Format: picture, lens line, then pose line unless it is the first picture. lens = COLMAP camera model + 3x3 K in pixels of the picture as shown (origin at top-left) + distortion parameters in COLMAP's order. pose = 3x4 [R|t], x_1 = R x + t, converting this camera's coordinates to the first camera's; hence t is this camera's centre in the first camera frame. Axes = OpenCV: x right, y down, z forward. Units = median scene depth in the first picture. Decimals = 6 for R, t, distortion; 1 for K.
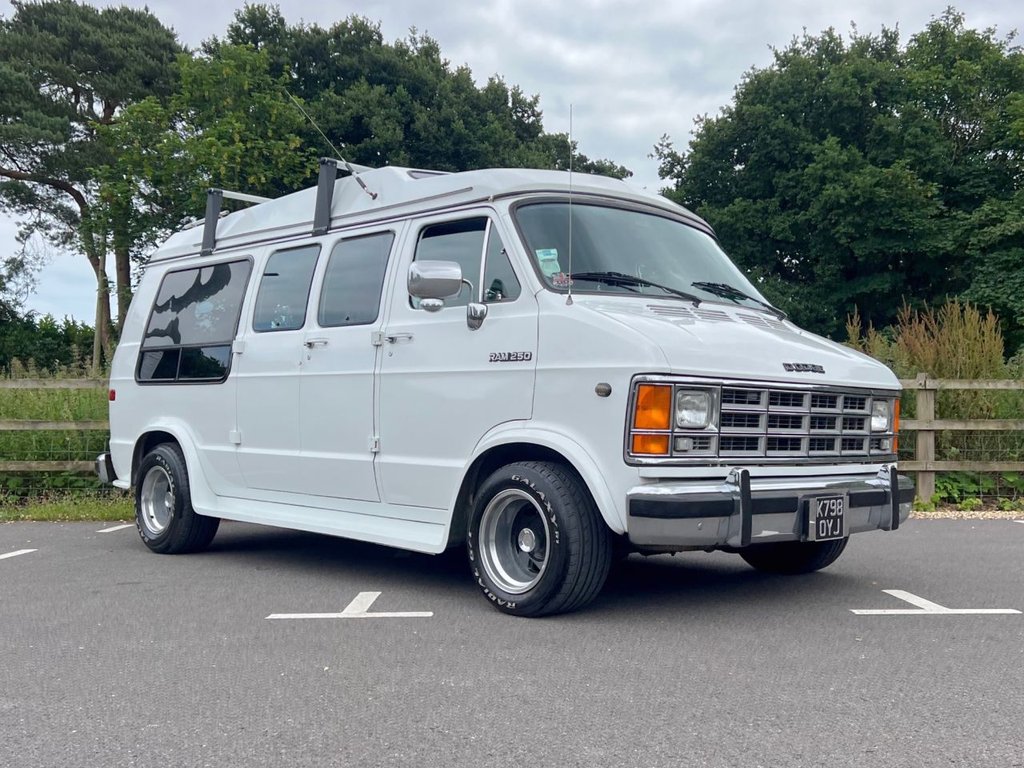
lens RADIAL K [[1096.5, 0, 521.1], [0, 1096.5, 375.5], [0, 0, 1]] dist [0.045015, 0.000000]
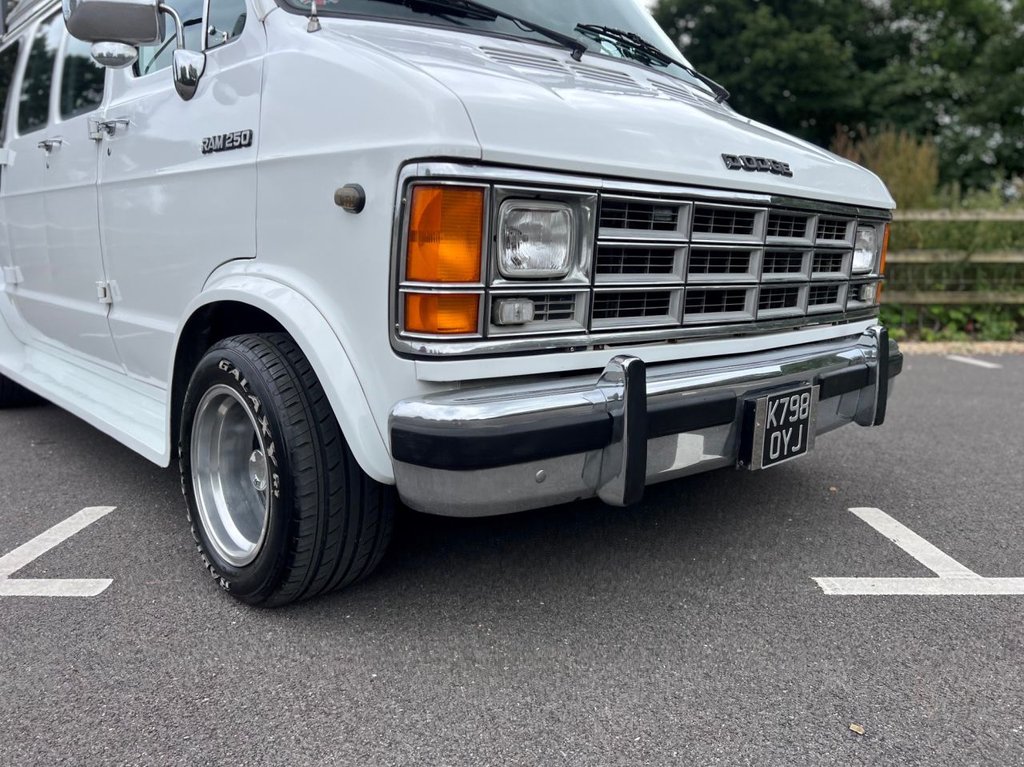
lens RADIAL K [[792.6, 0, 497.8], [0, 792.6, 375.8], [0, 0, 1]] dist [0.070211, -0.079737]
pose [[0.999744, 0.002722, -0.022480, 0.060058], [0.001706, 0.980875, 0.194631, 0.008756], [0.022579, -0.194619, 0.980619, 0.259107]]
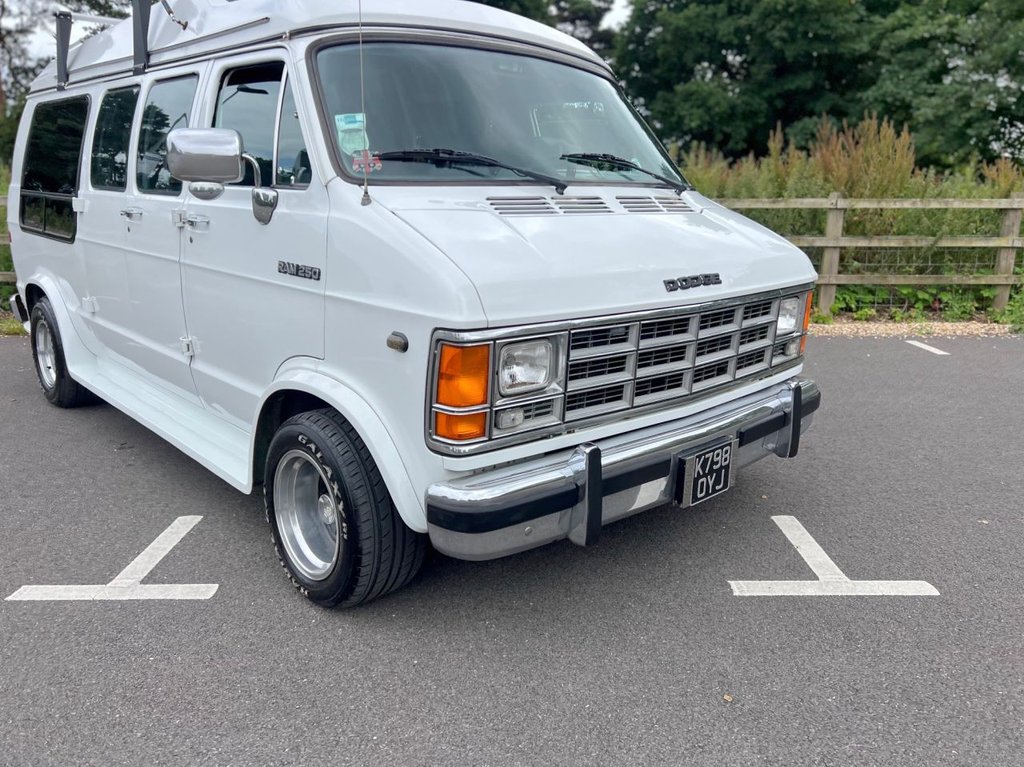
lens RADIAL K [[792.6, 0, 518.0], [0, 792.6, 371.2], [0, 0, 1]] dist [0.070211, -0.079737]
pose [[0.999961, 0.003987, -0.007830, 0.063531], [-0.001739, 0.963310, 0.268384, -0.043212], [0.008613, -0.268360, 0.963280, 0.203882]]
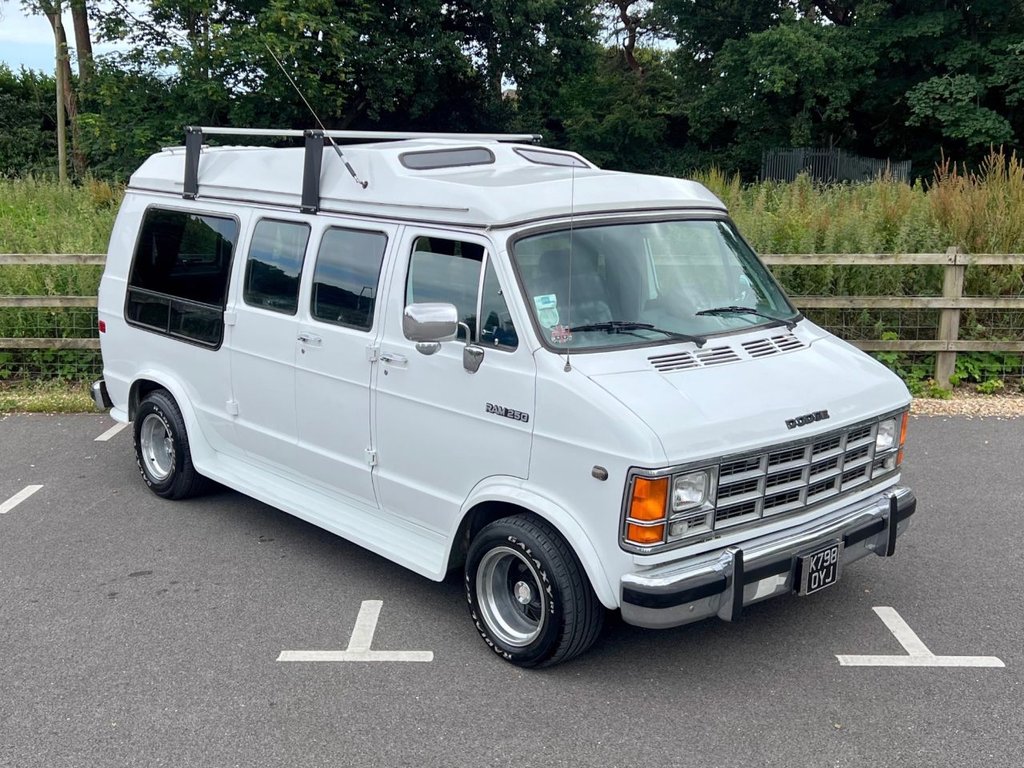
lens RADIAL K [[1183.0, 0, 454.9], [0, 1183.0, 386.5], [0, 0, 1]] dist [0.029670, 0.000000]
pose [[0.998626, 0.005718, -0.052096, -0.000818], [0.007112, 0.970052, 0.242793, -0.133443], [0.051924, -0.242830, 0.968678, -0.015489]]
